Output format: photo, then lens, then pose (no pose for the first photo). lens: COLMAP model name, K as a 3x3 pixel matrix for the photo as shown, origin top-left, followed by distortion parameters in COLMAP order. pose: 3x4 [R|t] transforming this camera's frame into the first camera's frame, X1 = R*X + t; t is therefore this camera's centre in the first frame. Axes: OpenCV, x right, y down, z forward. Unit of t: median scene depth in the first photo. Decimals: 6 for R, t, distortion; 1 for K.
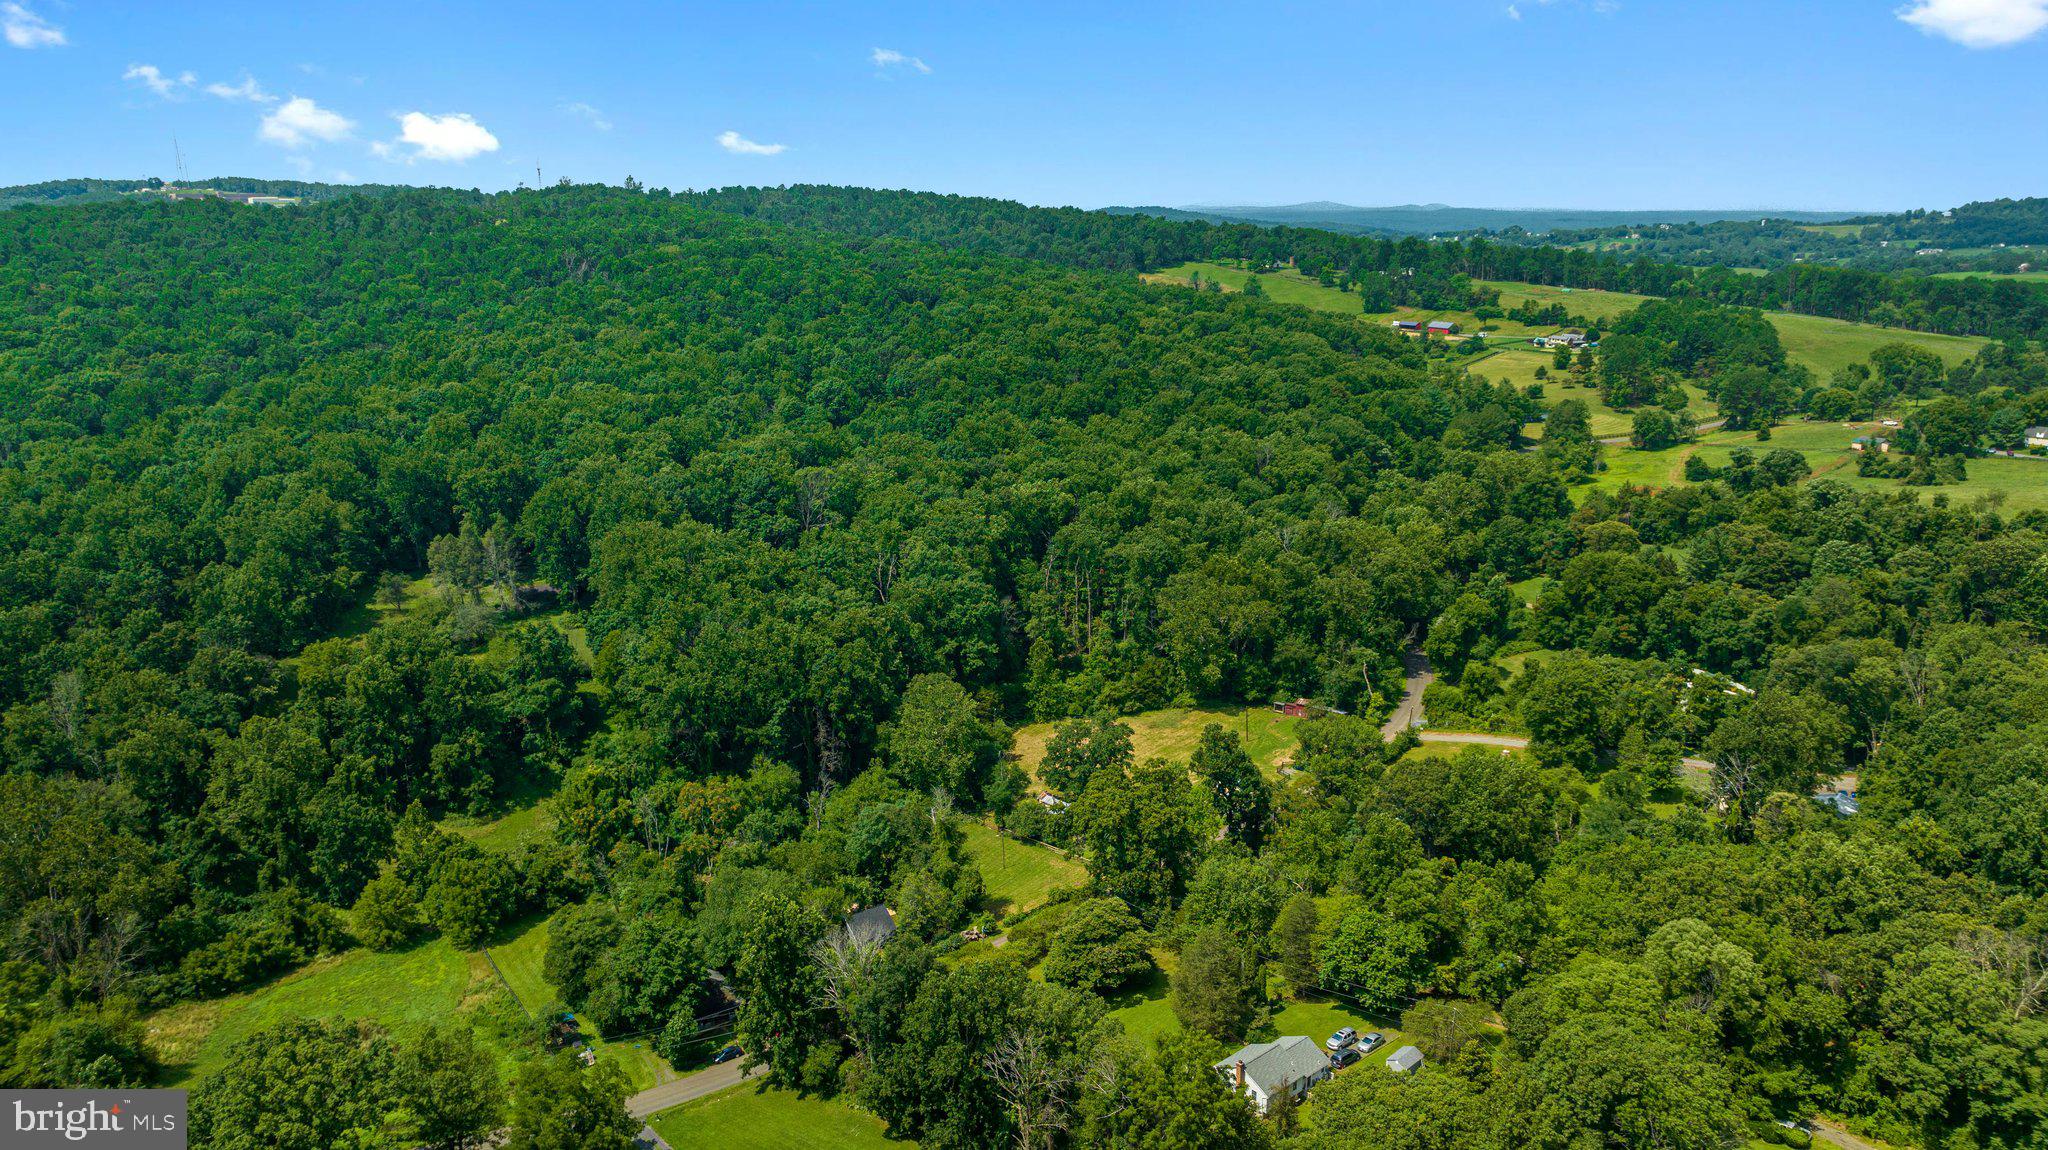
lens RADIAL K [[1466.2, 0, 1024.0], [0, 1466.2, 575.0], [0, 0, 1]] dist [-0.042004, 0.031832]
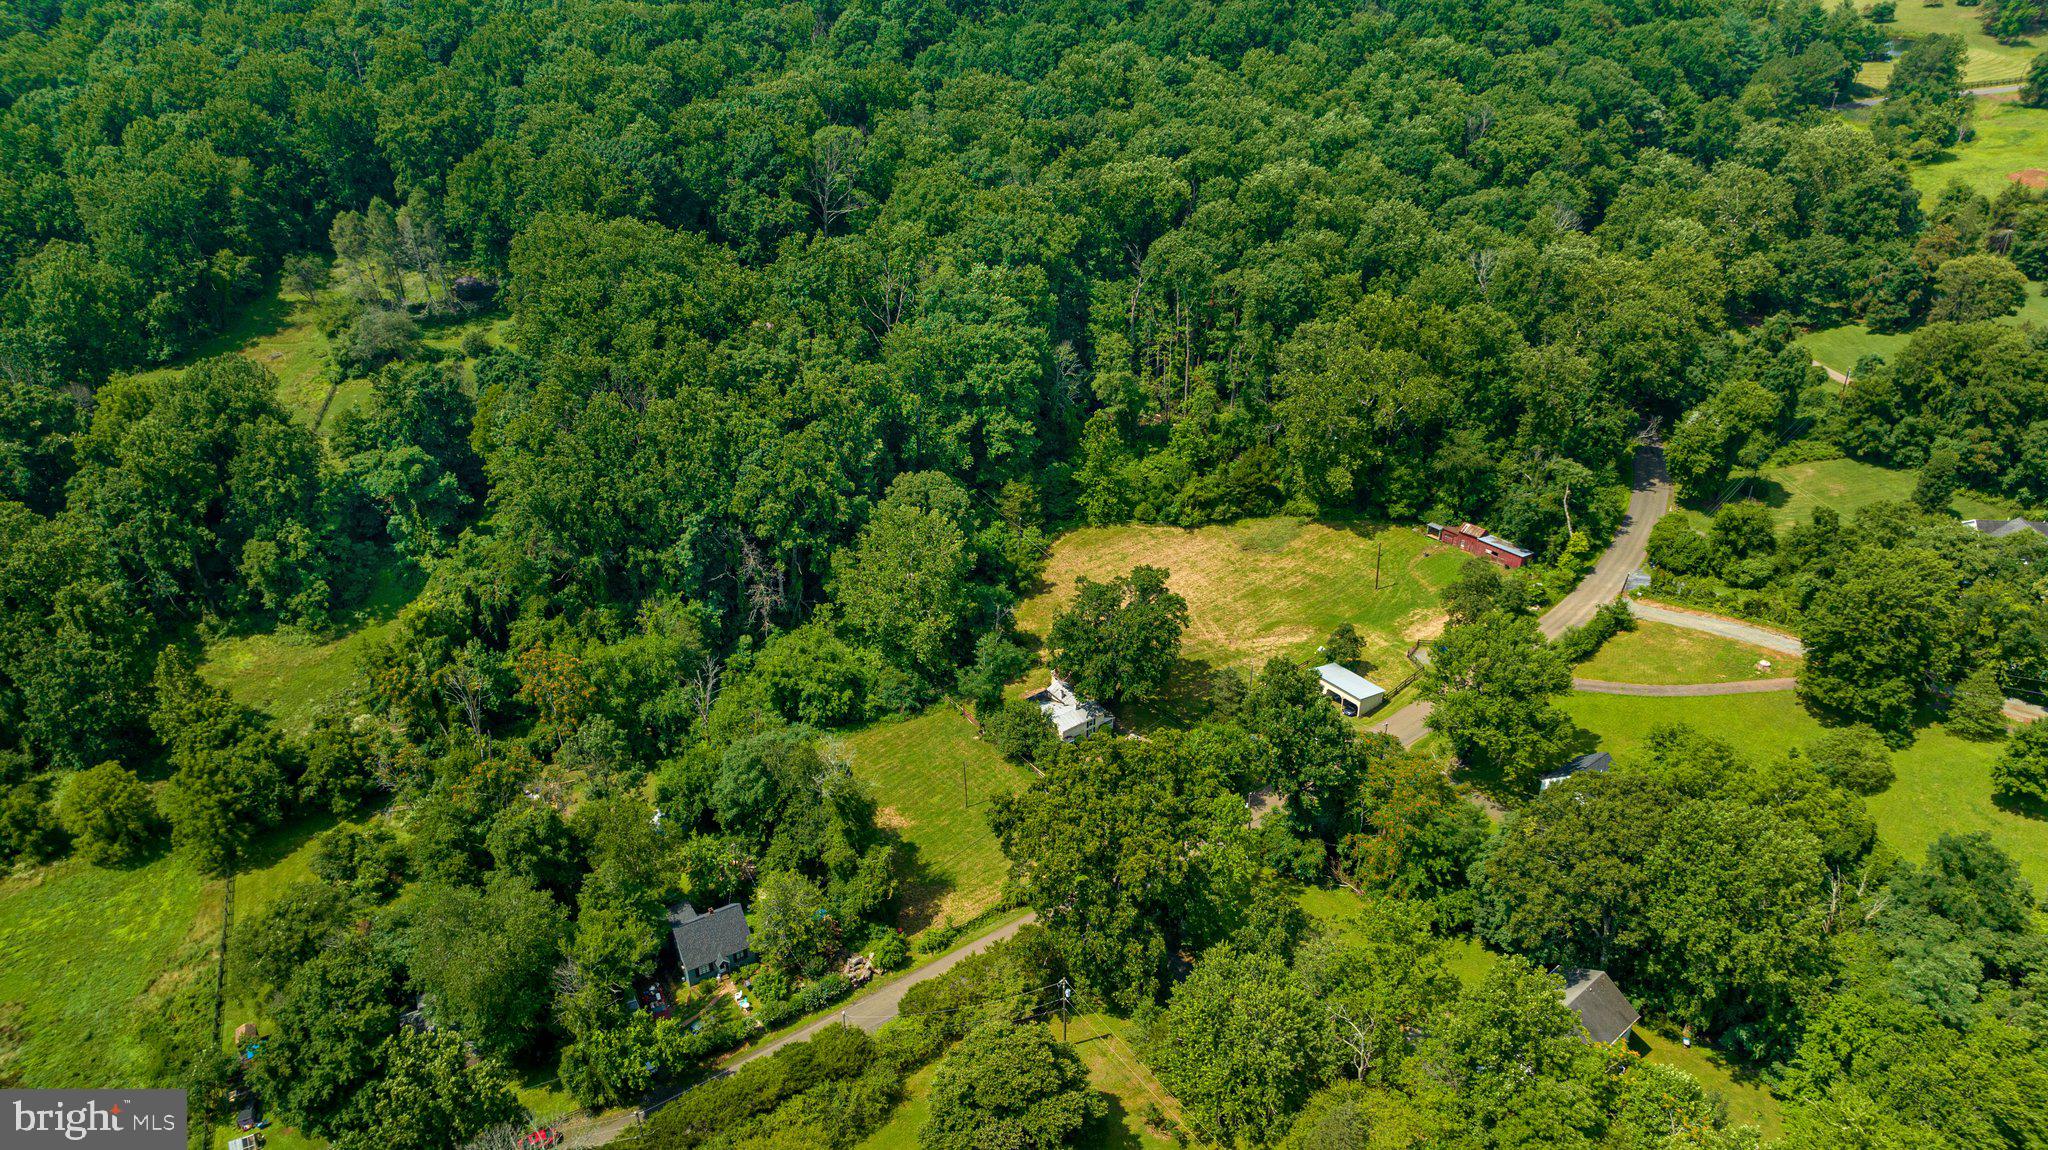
lens RADIAL K [[1466.2, 0, 1024.0], [0, 1466.2, 575.0], [0, 0, 1]] dist [-0.042004, 0.031832]
pose [[0.987711, 0.080557, -0.133929, 0.072794], [-0.040743, 0.960015, 0.276966, -0.072547], [0.150886, -0.268106, 0.951500, 0.287556]]
